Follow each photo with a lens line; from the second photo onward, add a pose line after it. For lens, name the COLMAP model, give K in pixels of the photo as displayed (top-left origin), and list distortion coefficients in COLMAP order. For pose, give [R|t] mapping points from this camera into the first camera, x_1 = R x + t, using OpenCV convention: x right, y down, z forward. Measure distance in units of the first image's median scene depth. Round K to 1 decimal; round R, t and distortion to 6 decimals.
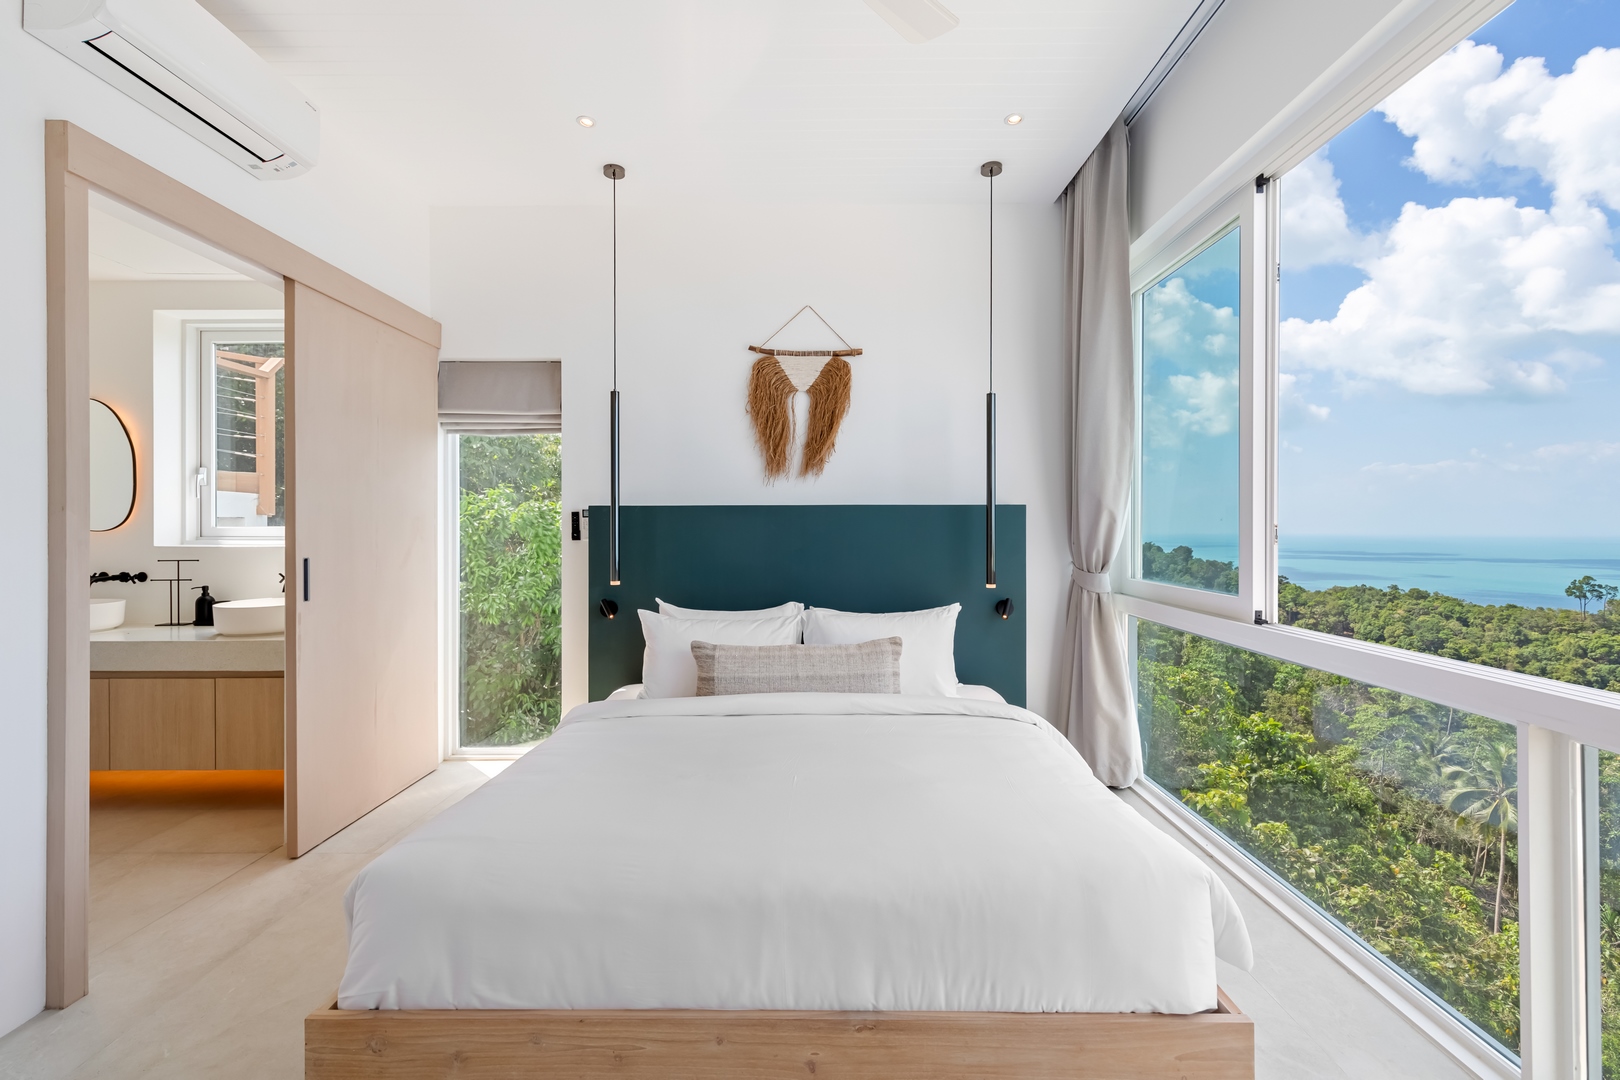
lens RADIAL K [[691.7, 0, 809.1], [0, 691.7, 525.0], [0, 0, 1]] dist [0.001603, -0.000006]
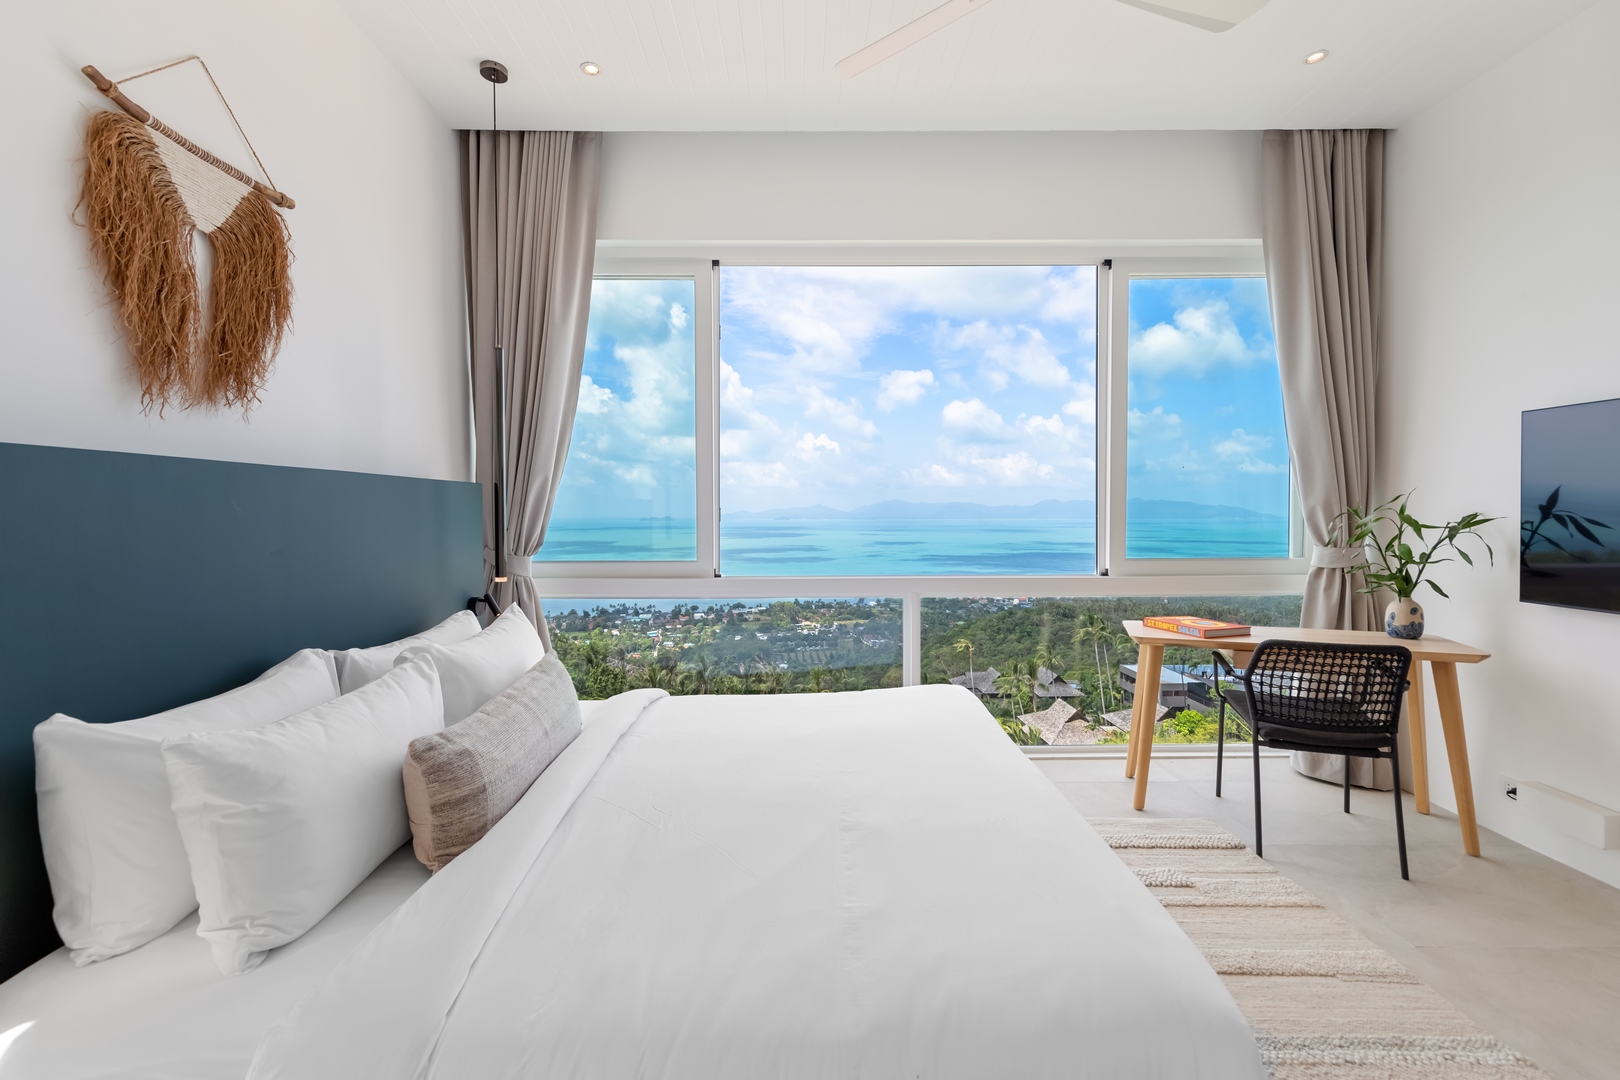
lens RADIAL K [[677.5, 0, 811.9], [0, 677.5, 531.0], [0, 0, 1]] dist [0.002750, -0.000243]
pose [[-0.026052, -0.027974, 0.999269, -0.562251], [0.000784, 0.999608, 0.028004, 0.006419], [-0.999660, 0.001513, -0.026020, 0.640717]]
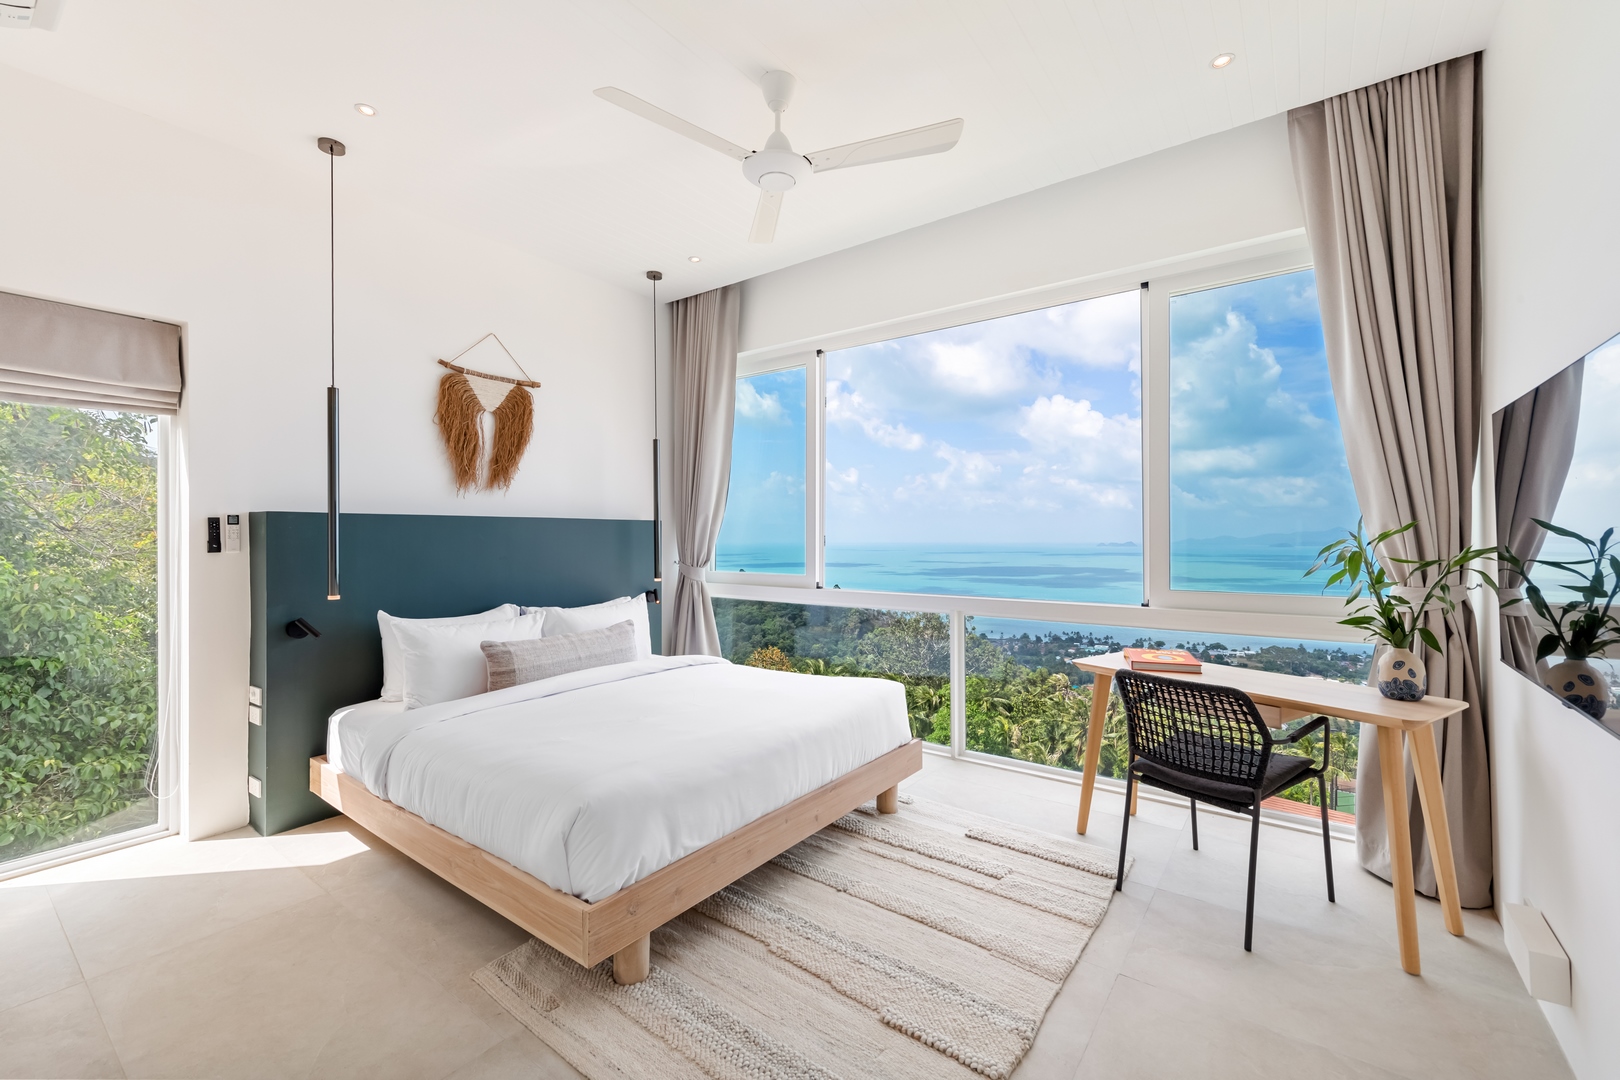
lens RADIAL K [[677.5, 0, 811.9], [0, 677.5, 531.0], [0, 0, 1]] dist [0.002750, -0.000243]
pose [[0.582386, 0.007541, 0.812878, -0.639088], [-0.001649, 0.999966, -0.008095, 0.002073], [-0.812911, 0.003374, 0.582378, -0.034149]]
